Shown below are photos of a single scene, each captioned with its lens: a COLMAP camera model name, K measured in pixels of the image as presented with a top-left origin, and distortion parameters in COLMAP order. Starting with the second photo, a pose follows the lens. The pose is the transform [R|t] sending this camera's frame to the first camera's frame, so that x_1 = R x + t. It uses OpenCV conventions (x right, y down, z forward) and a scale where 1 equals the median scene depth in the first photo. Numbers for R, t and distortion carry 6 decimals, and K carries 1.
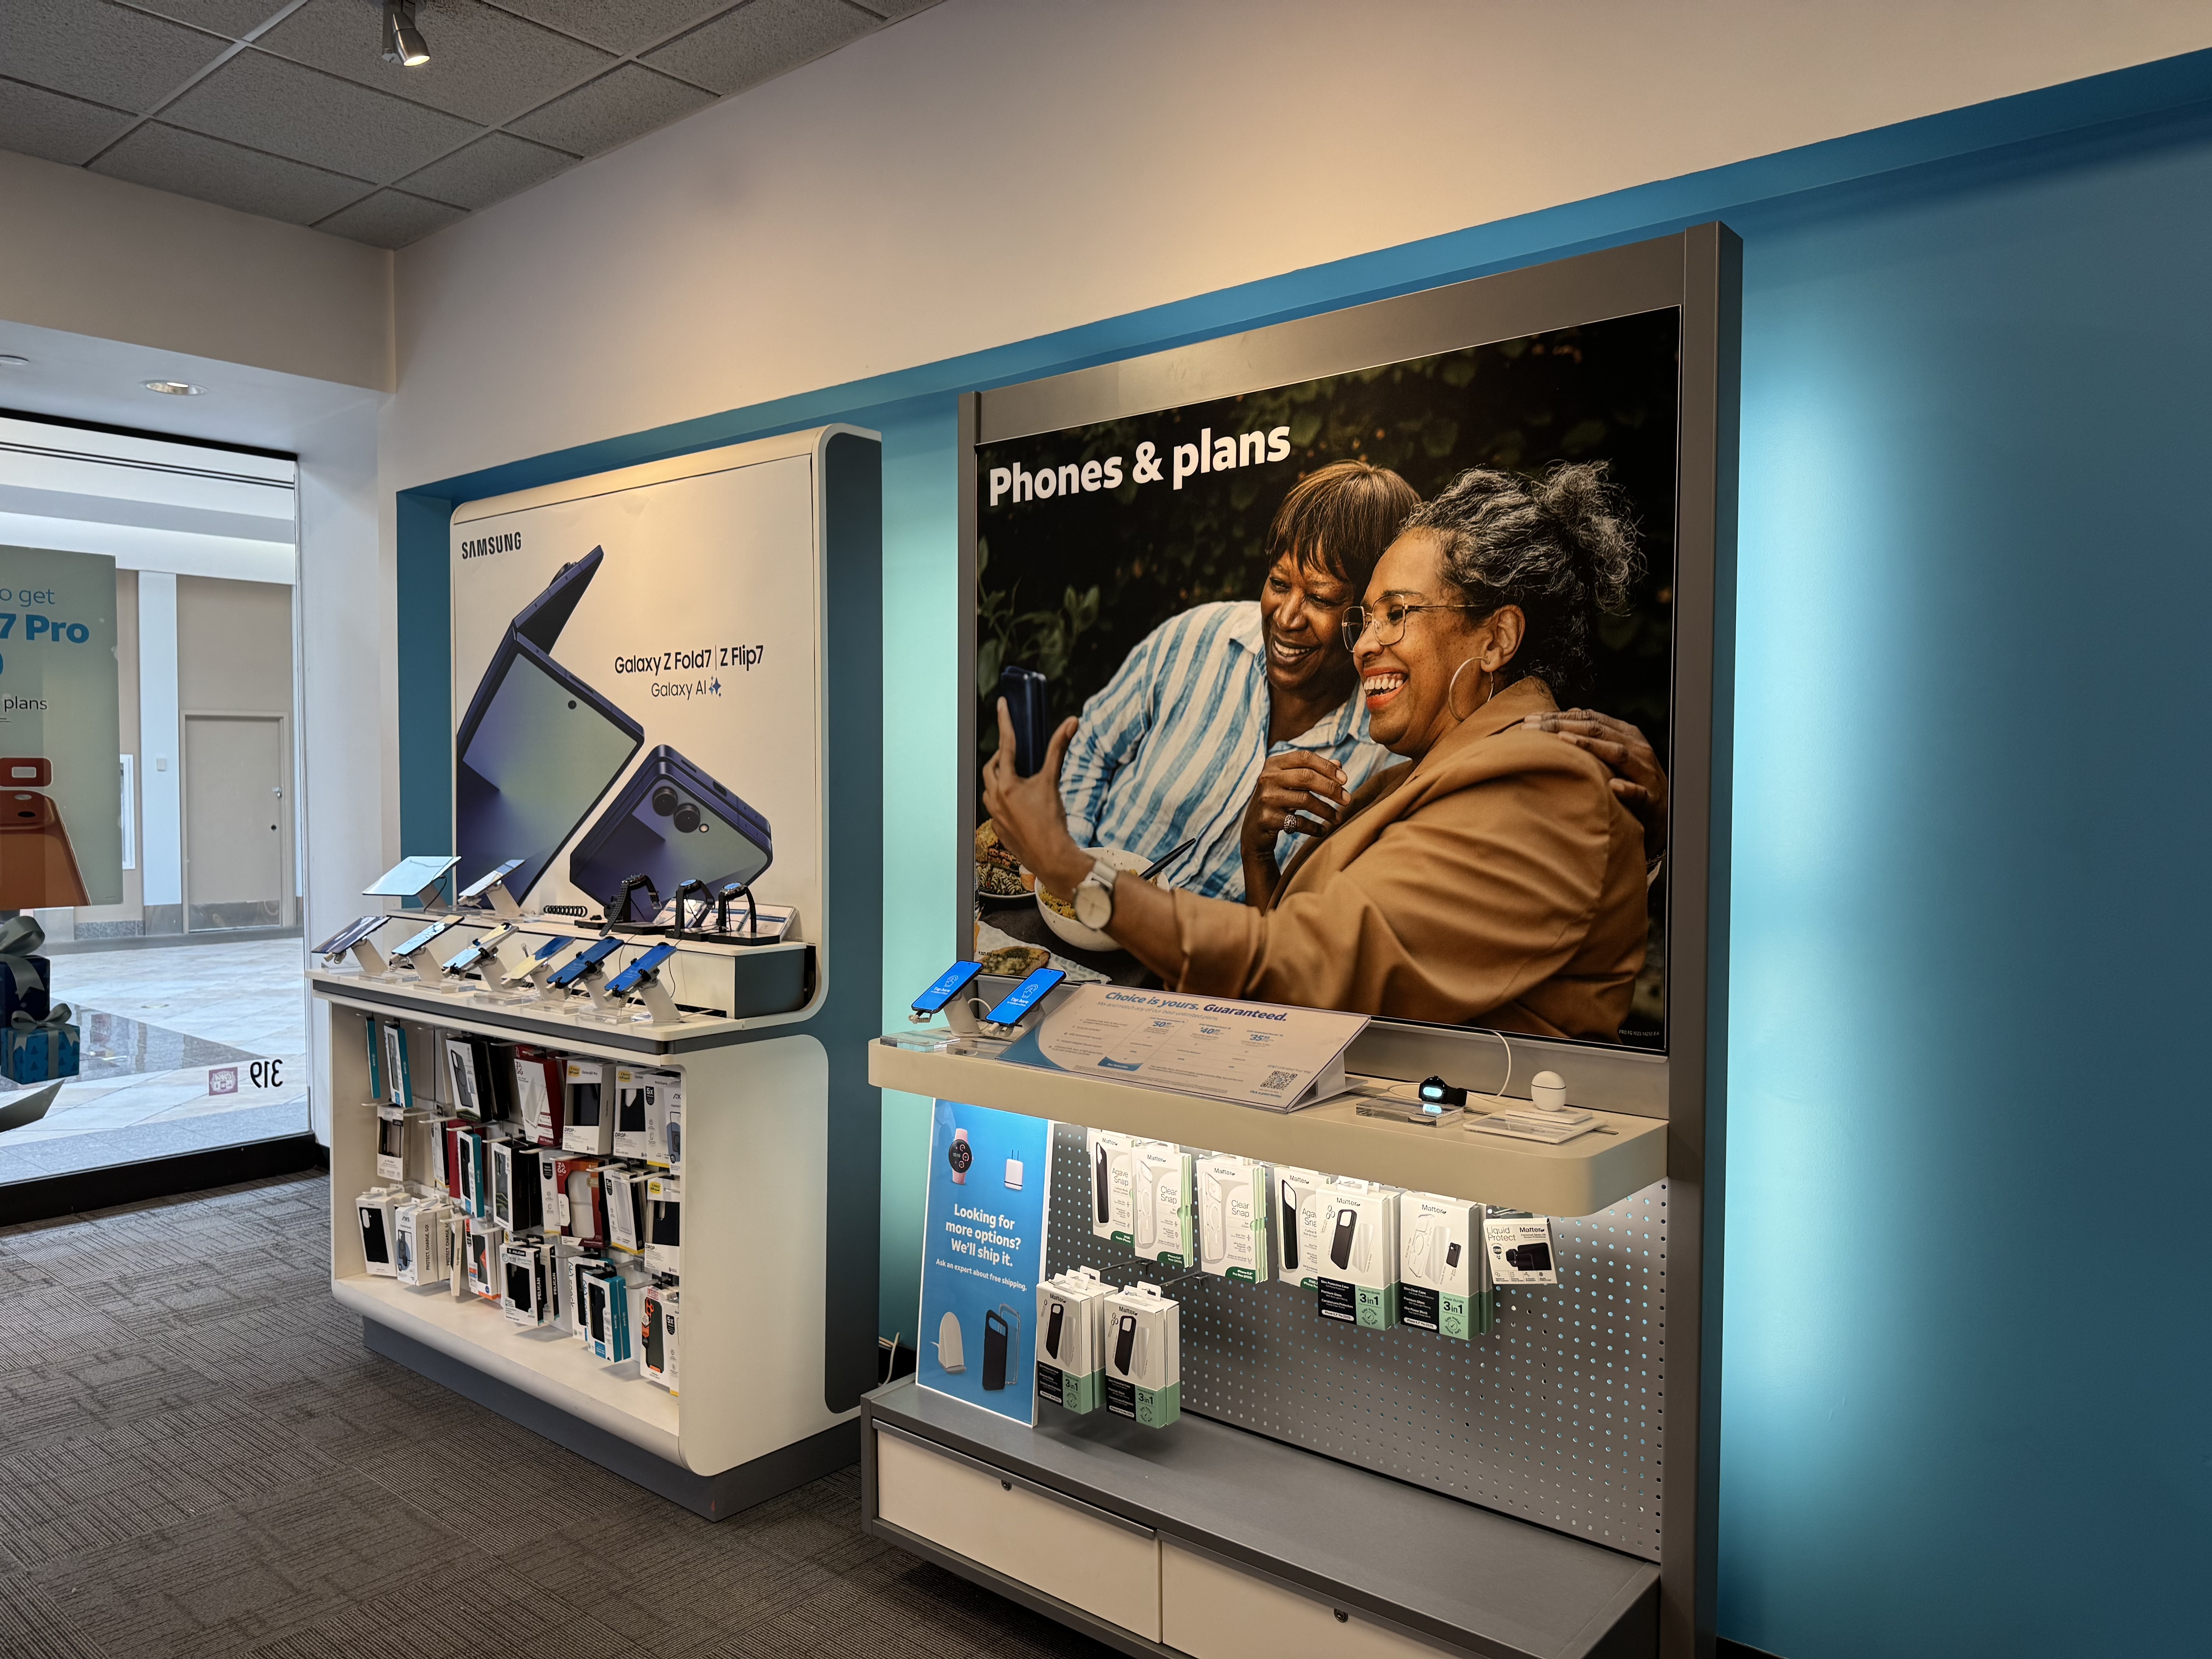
lens RADIAL K [[1563.0, 0, 1106.0], [0, 1563.0, 829.5], [0, 0, 1]] dist [0.176985, -0.412017]
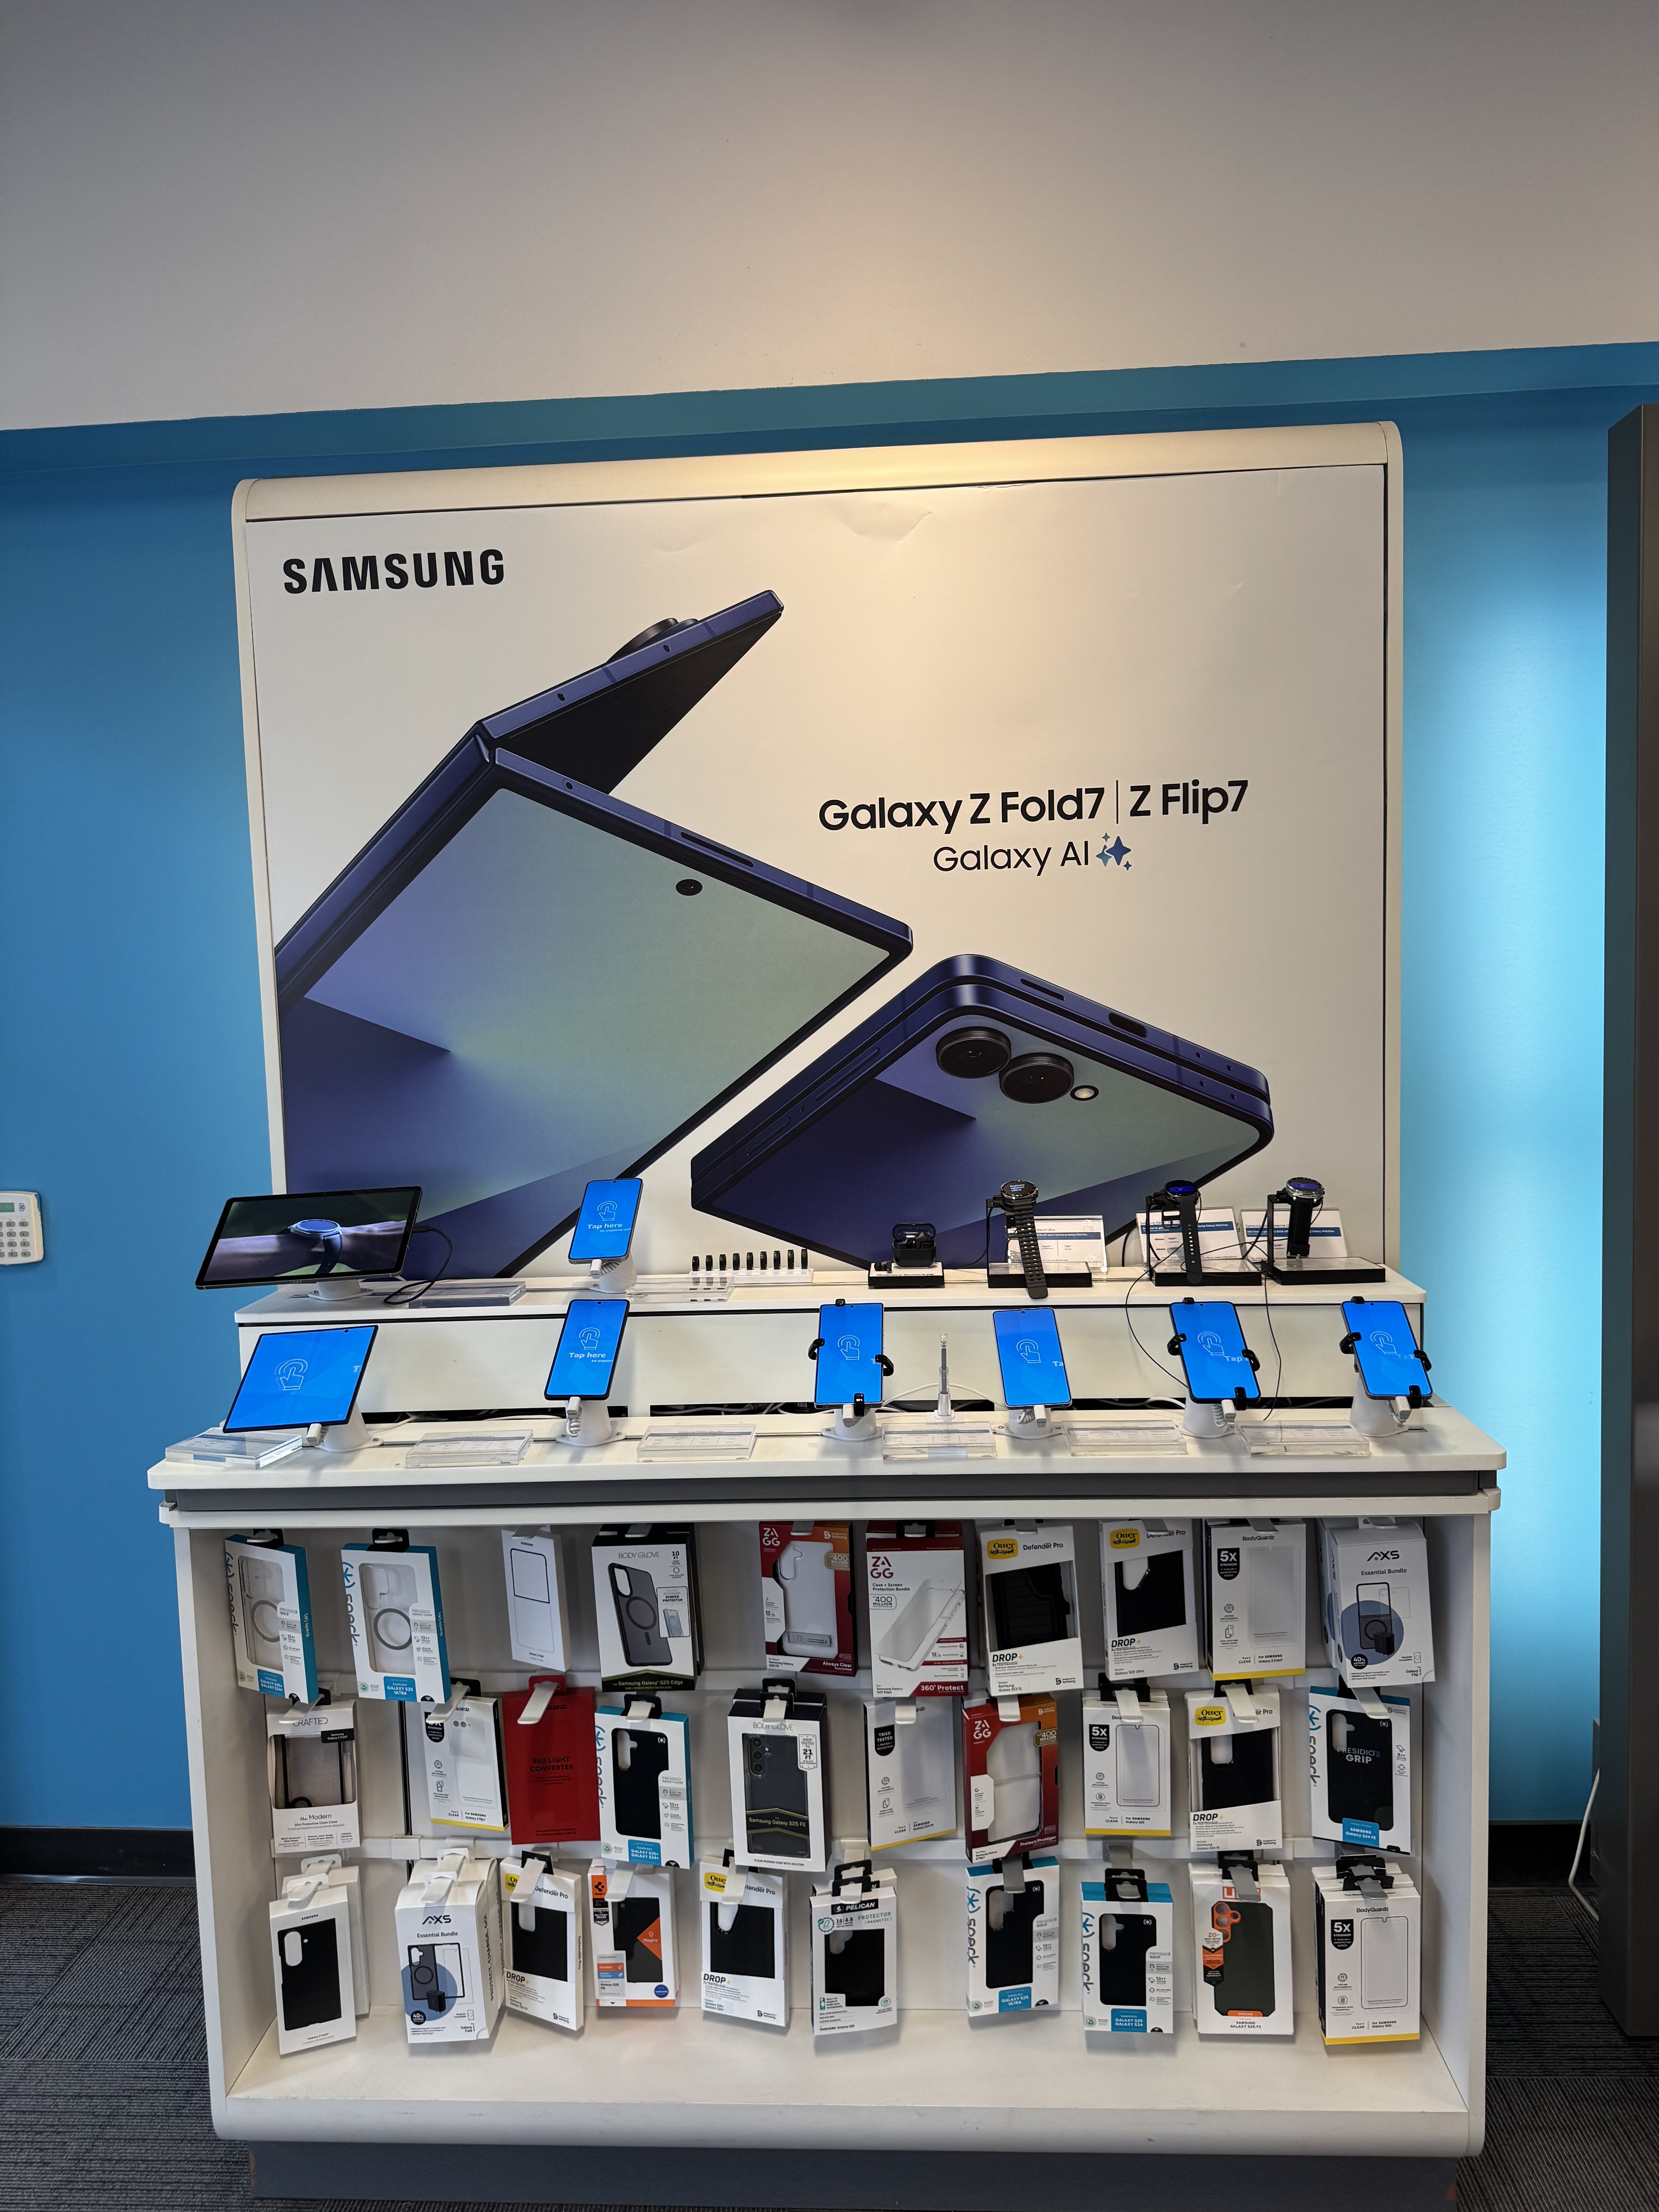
lens RADIAL K [[1521.3, 0, 829.5], [0, 1521.3, 1106.0], [0, 0, 1]] dist [0.145332, -0.247438]
pose [[0.799234, -0.079549, 0.595732, -0.656597], [0.052554, 0.996655, 0.062579, -0.036036], [-0.598718, -0.018707, 0.800742, 0.582582]]
